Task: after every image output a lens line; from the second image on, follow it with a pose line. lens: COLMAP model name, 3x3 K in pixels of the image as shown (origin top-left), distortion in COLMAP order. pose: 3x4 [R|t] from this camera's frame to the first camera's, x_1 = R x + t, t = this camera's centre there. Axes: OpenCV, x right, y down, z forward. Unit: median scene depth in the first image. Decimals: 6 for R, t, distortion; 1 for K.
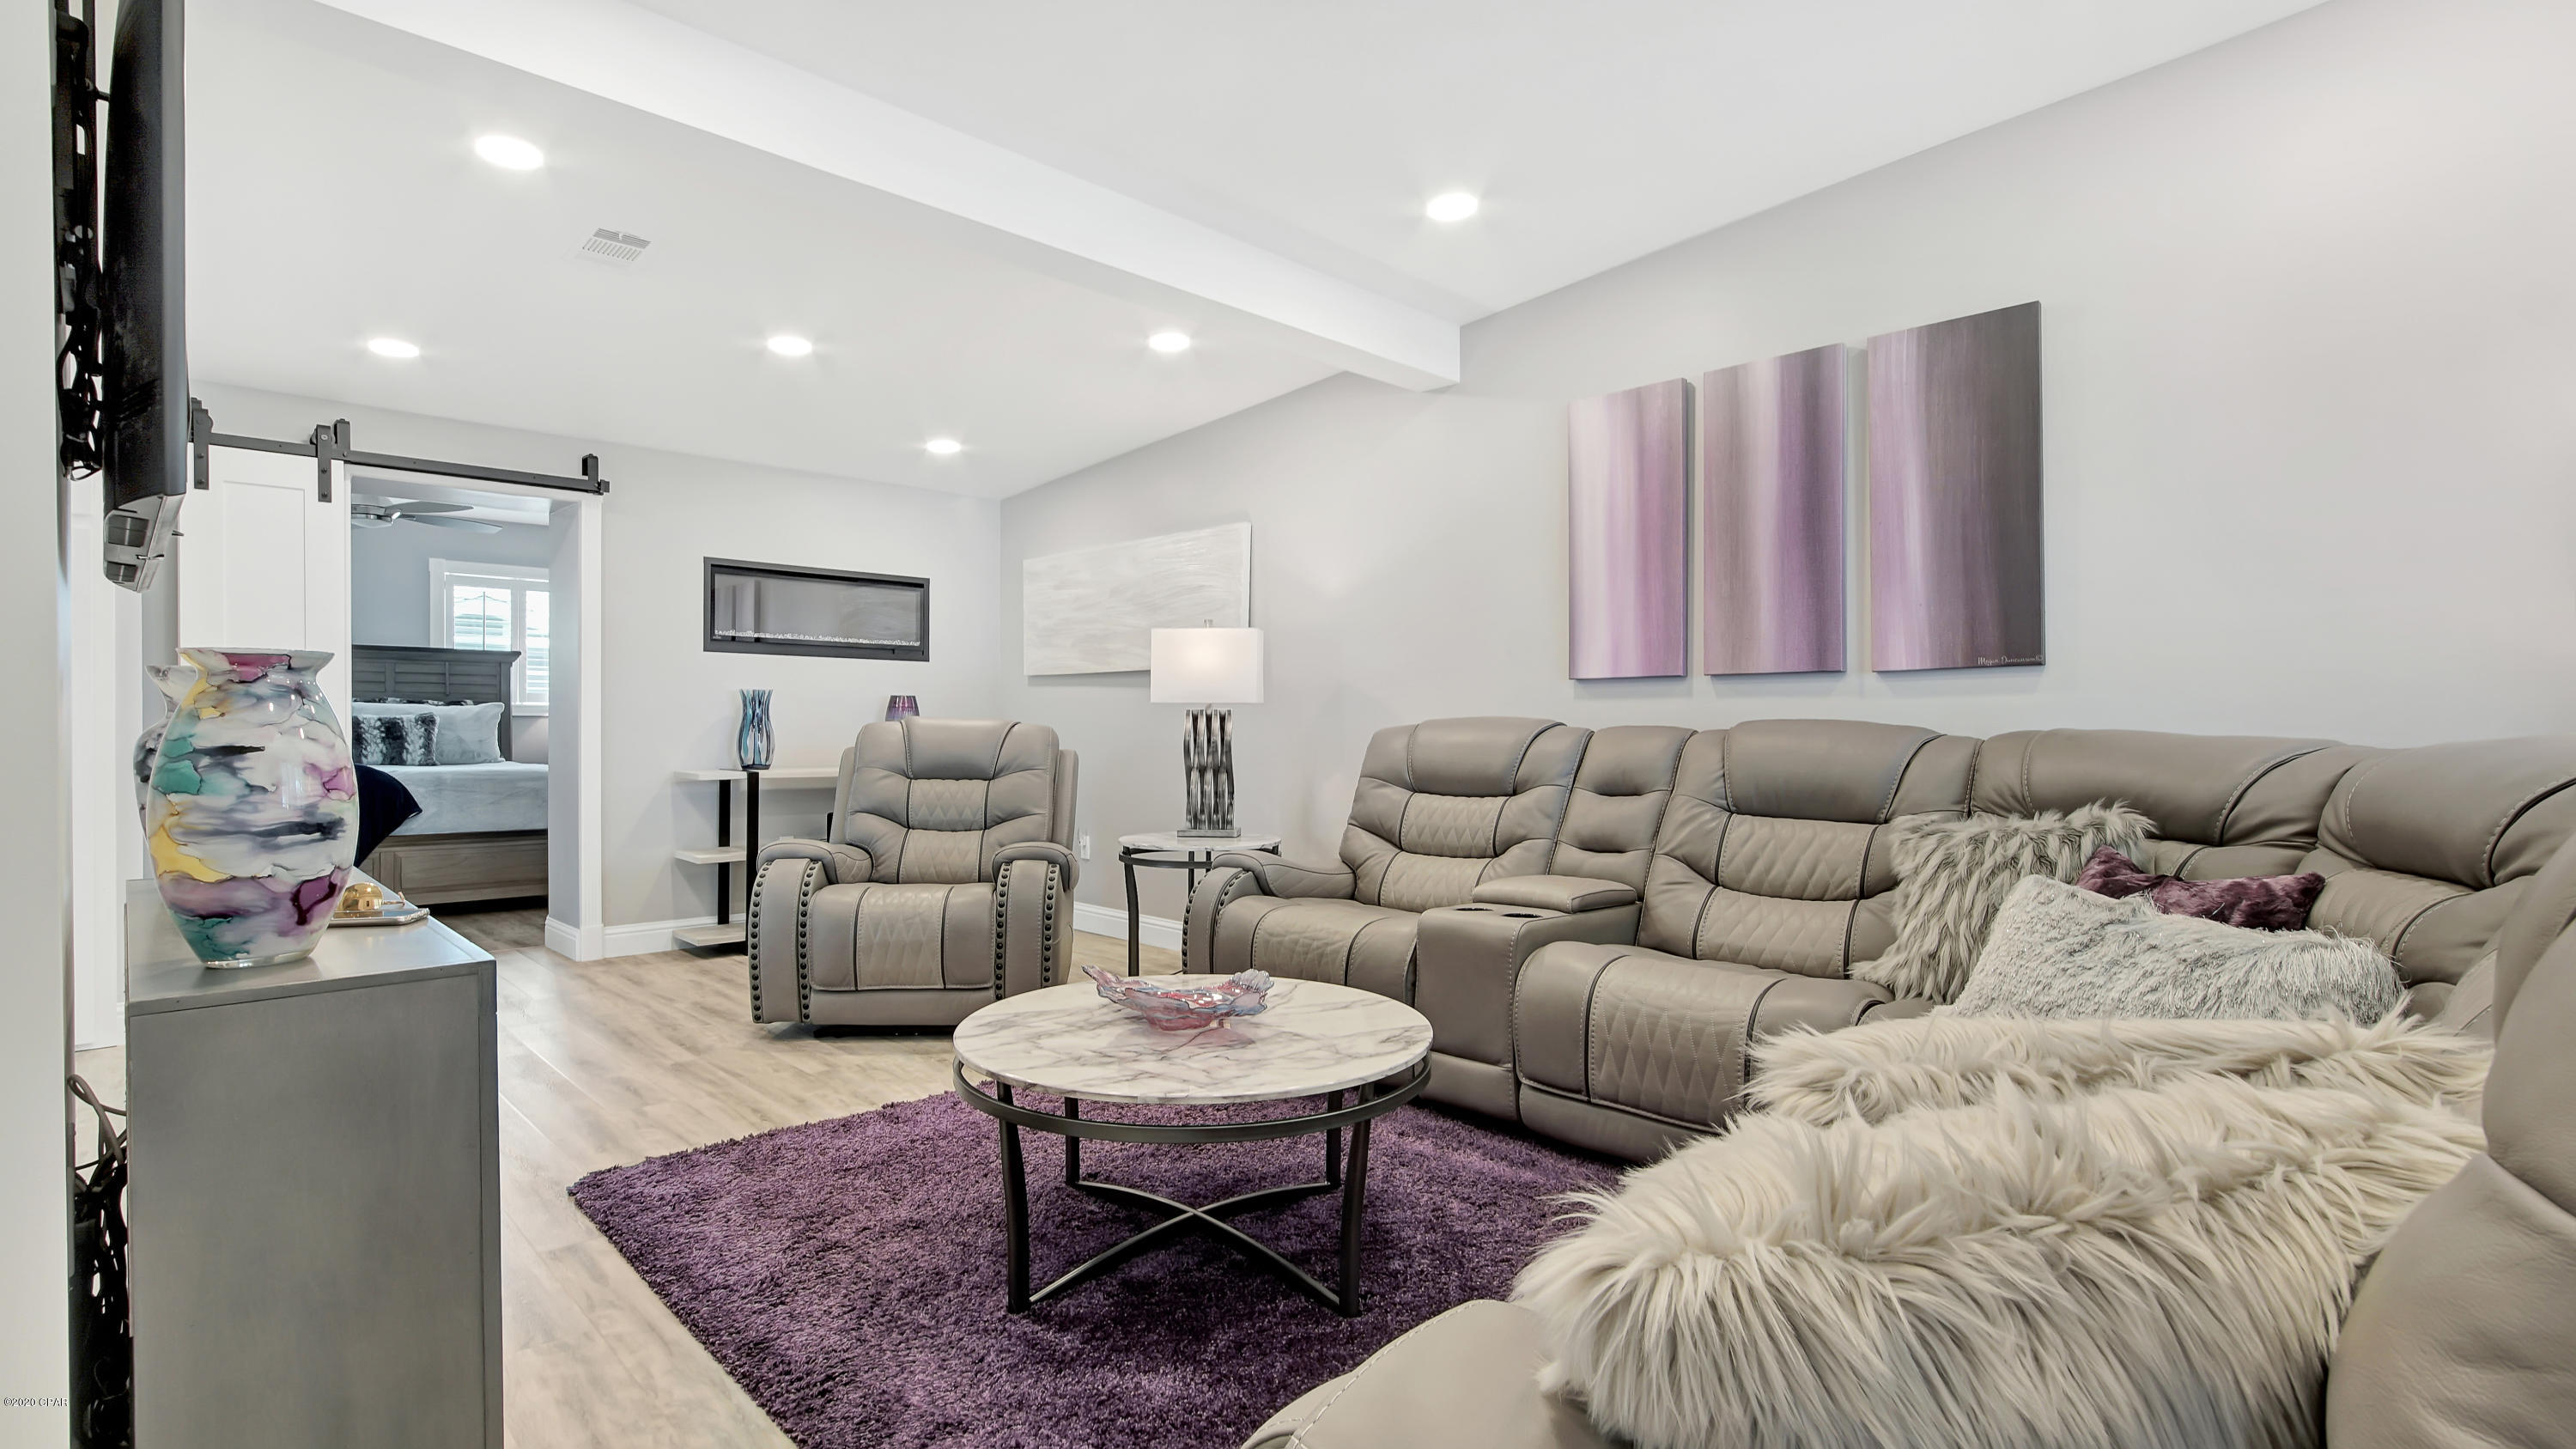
lens RADIAL K [[1200.2, 0, 1277.1], [0, 1200.2, 688.9], [0, 0, 1]] dist [-0.023646, 0.010448]
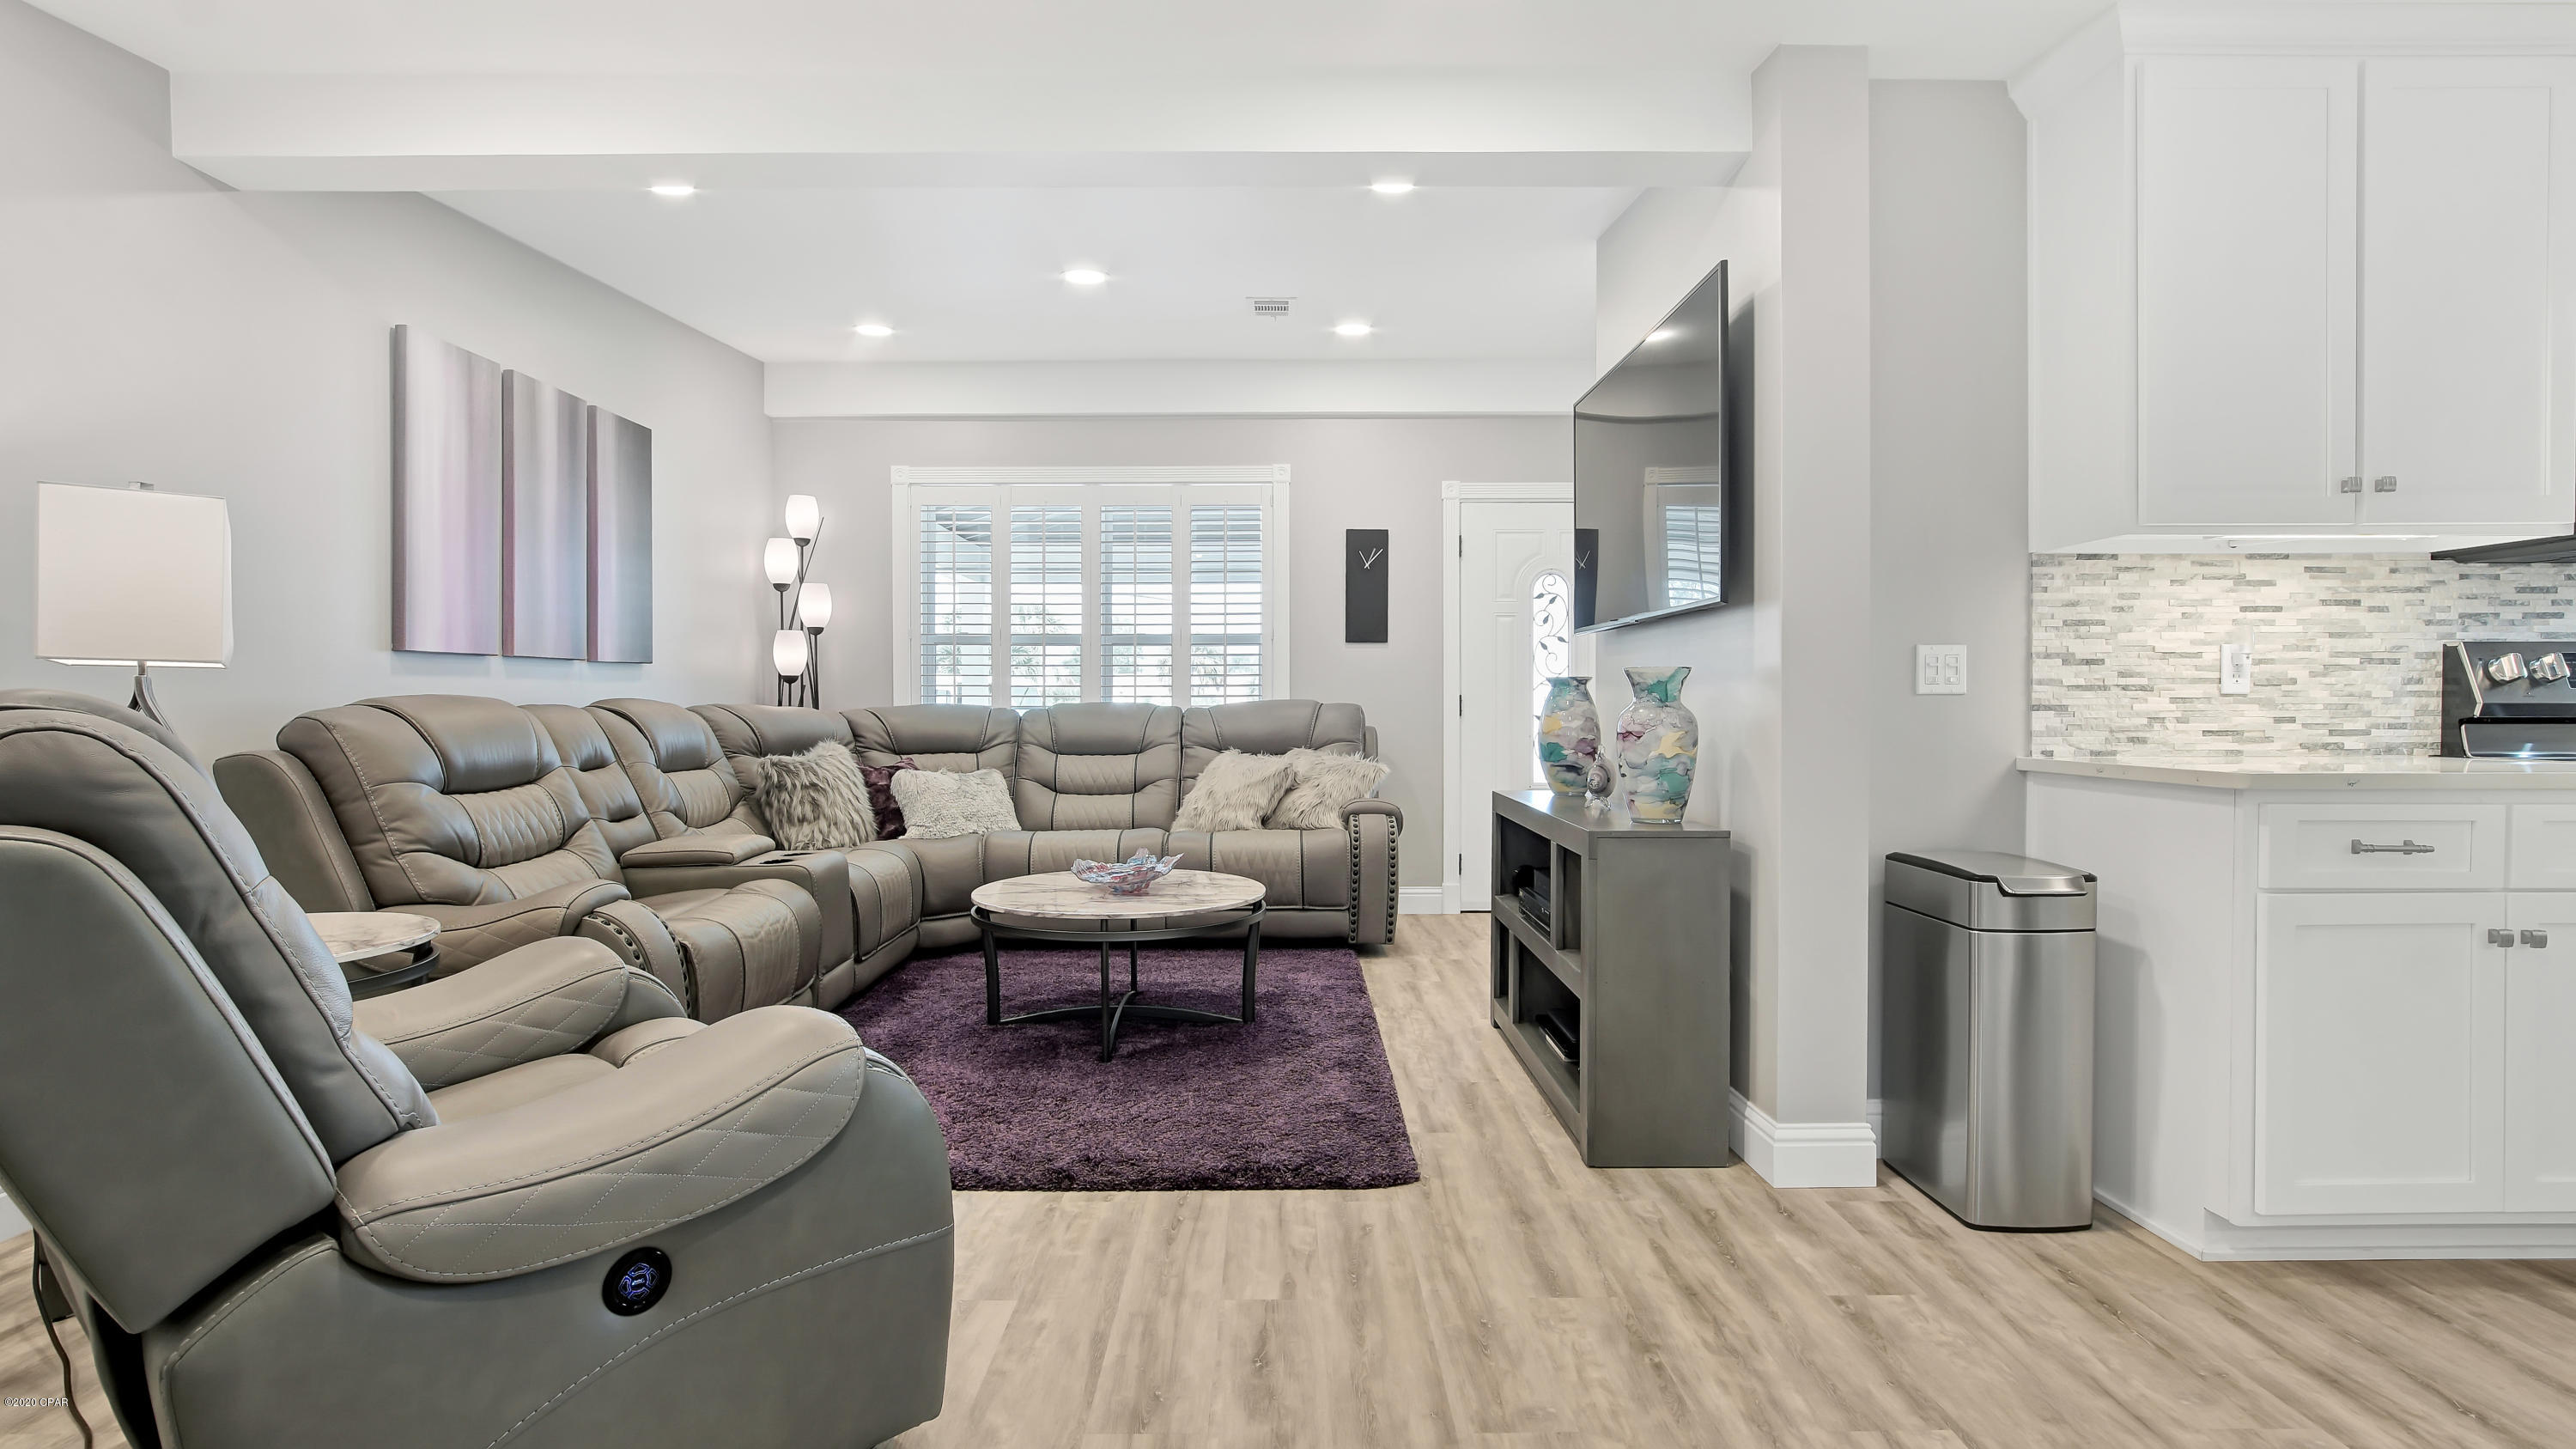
lens RADIAL K [[1216.4, 0, 1282.6], [0, 1216.4, 735.9], [0, 0, 1]] dist [-0.024897, 0.011327]
pose [[-0.720033, -0.022149, 0.693586, -0.858445], [-0.020868, 0.999730, 0.010261, 0.033015], [-0.693626, -0.007086, -0.720301, 1.286074]]
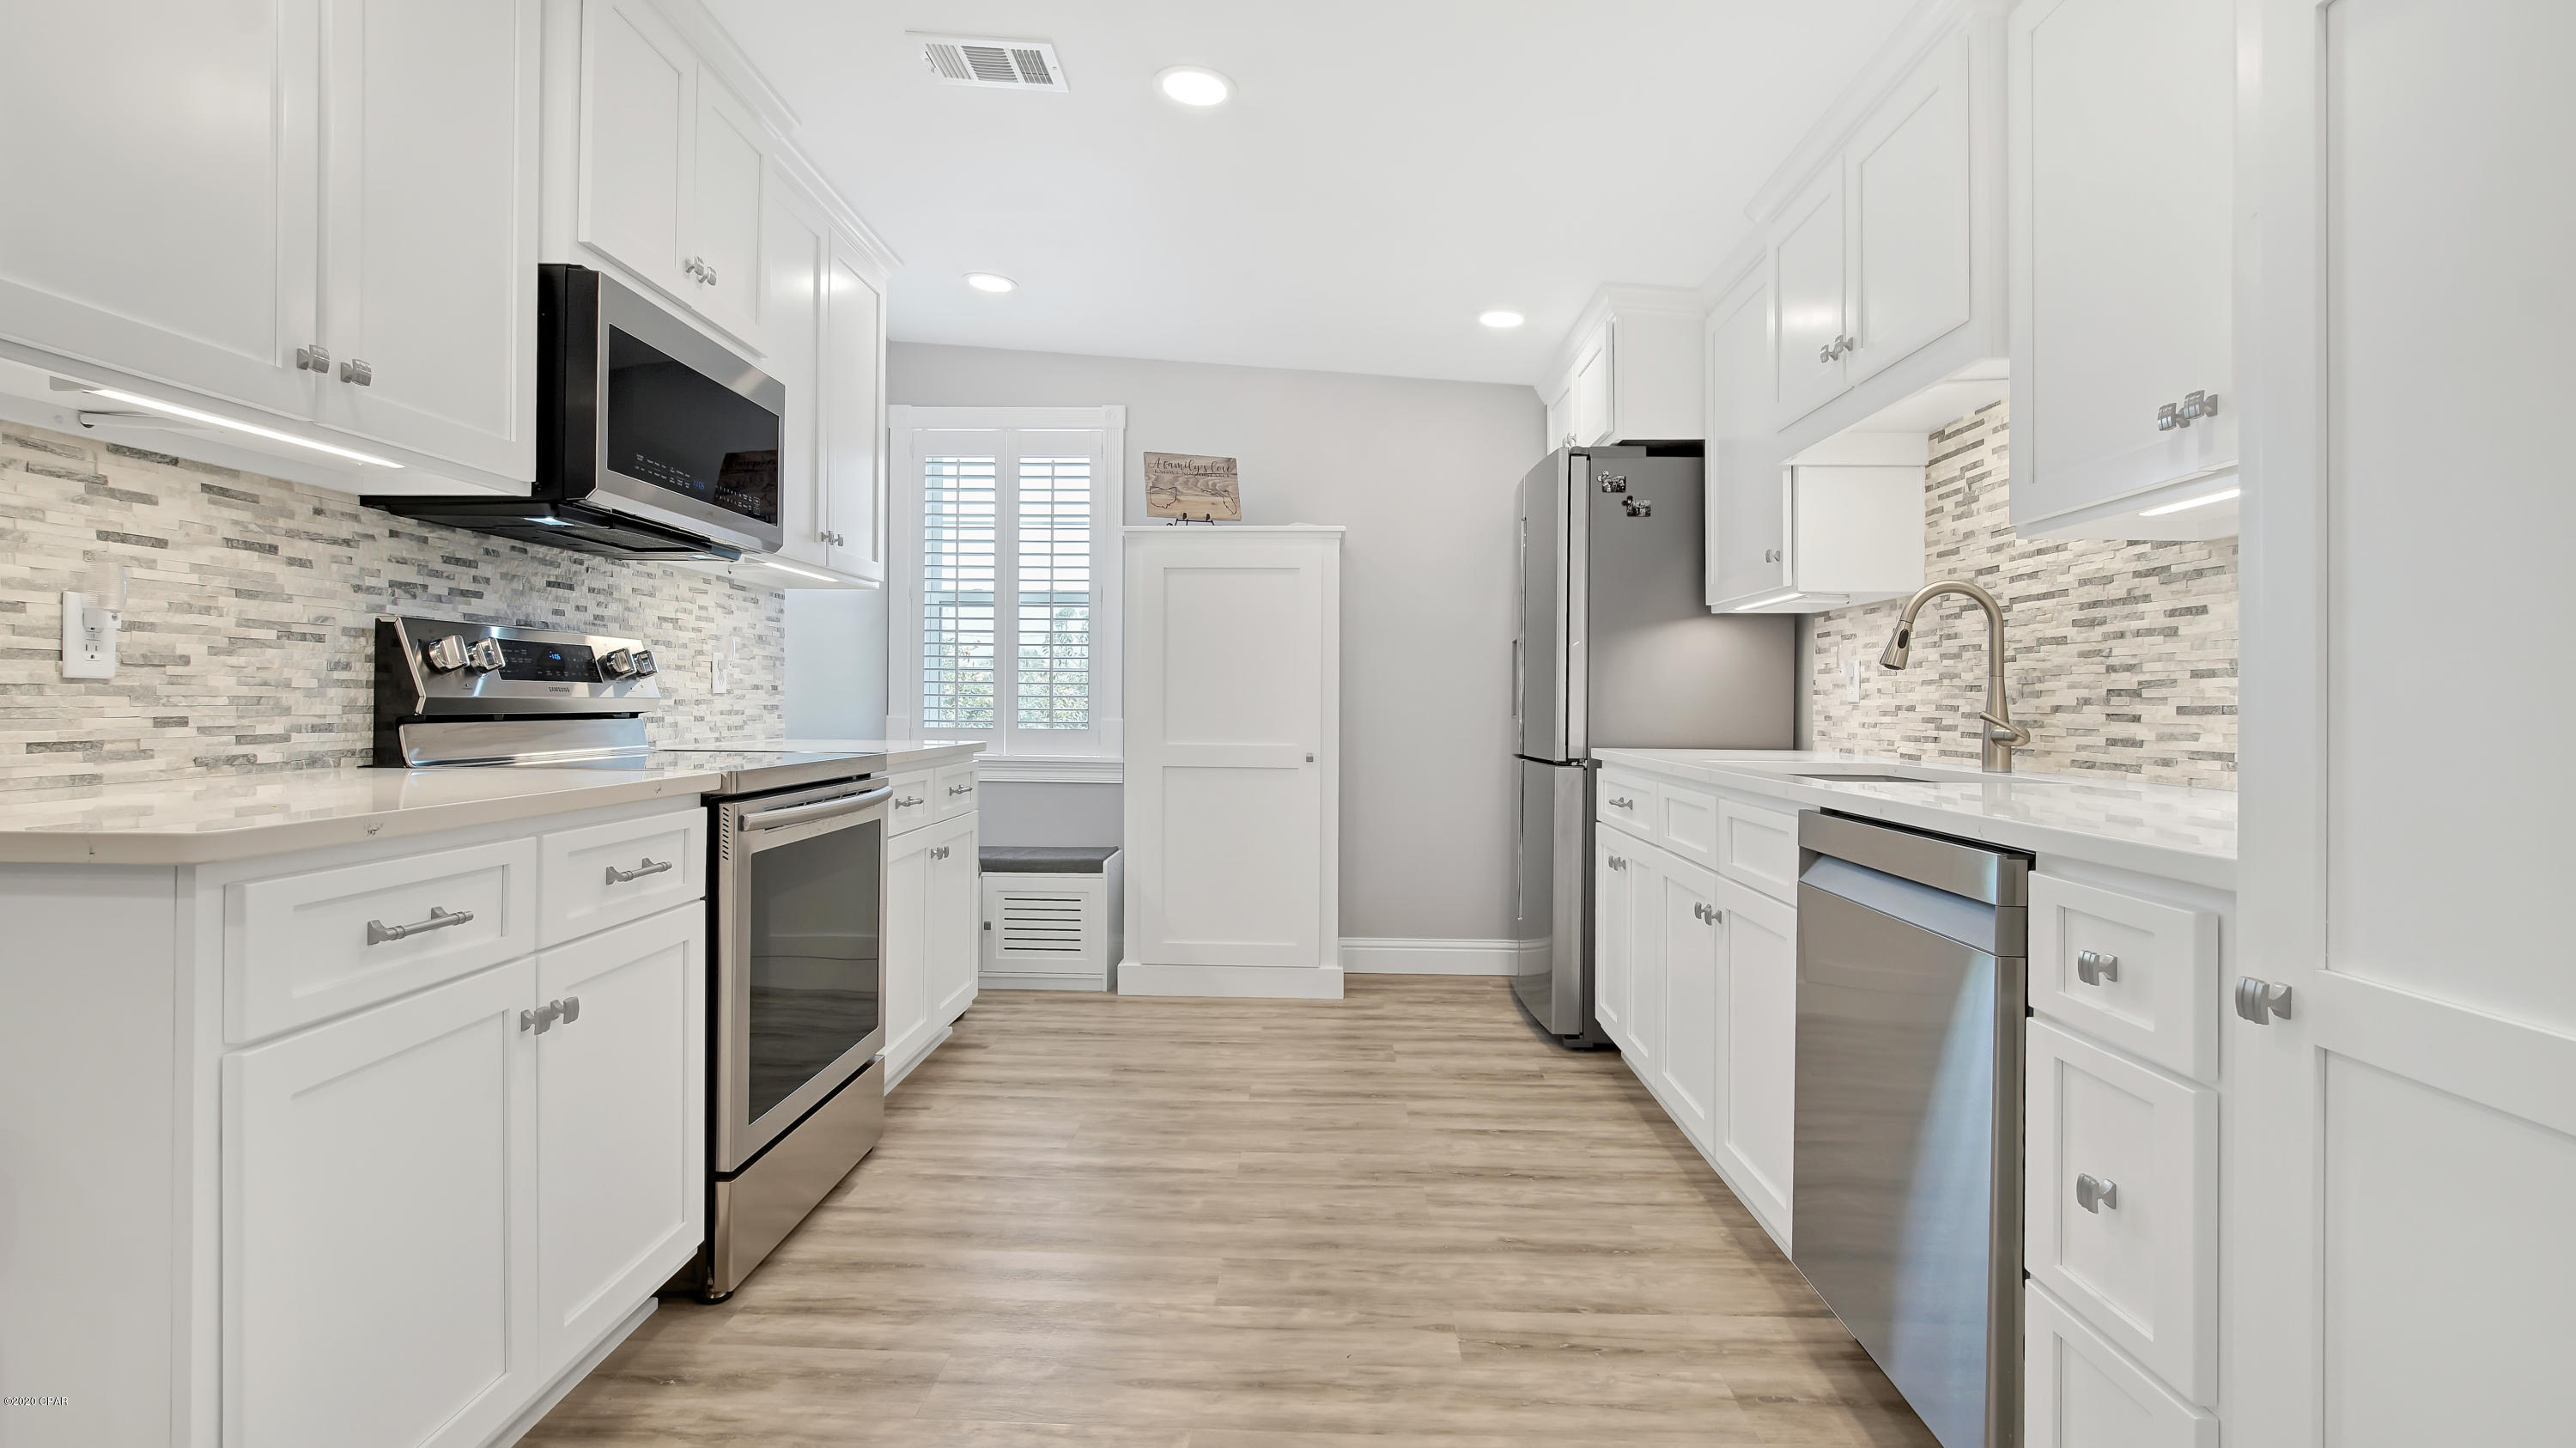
lens RADIAL K [[1200.1, 0, 1277.1], [0, 1200.1, 688.4], [0, 0, 1]] dist [-0.023646, 0.010448]
pose [[-0.720514, -0.019474, -0.693167, -0.779253], [0.006143, 0.999387, -0.034462, 0.023342], [0.693413, -0.029089, -0.719953, 0.947304]]
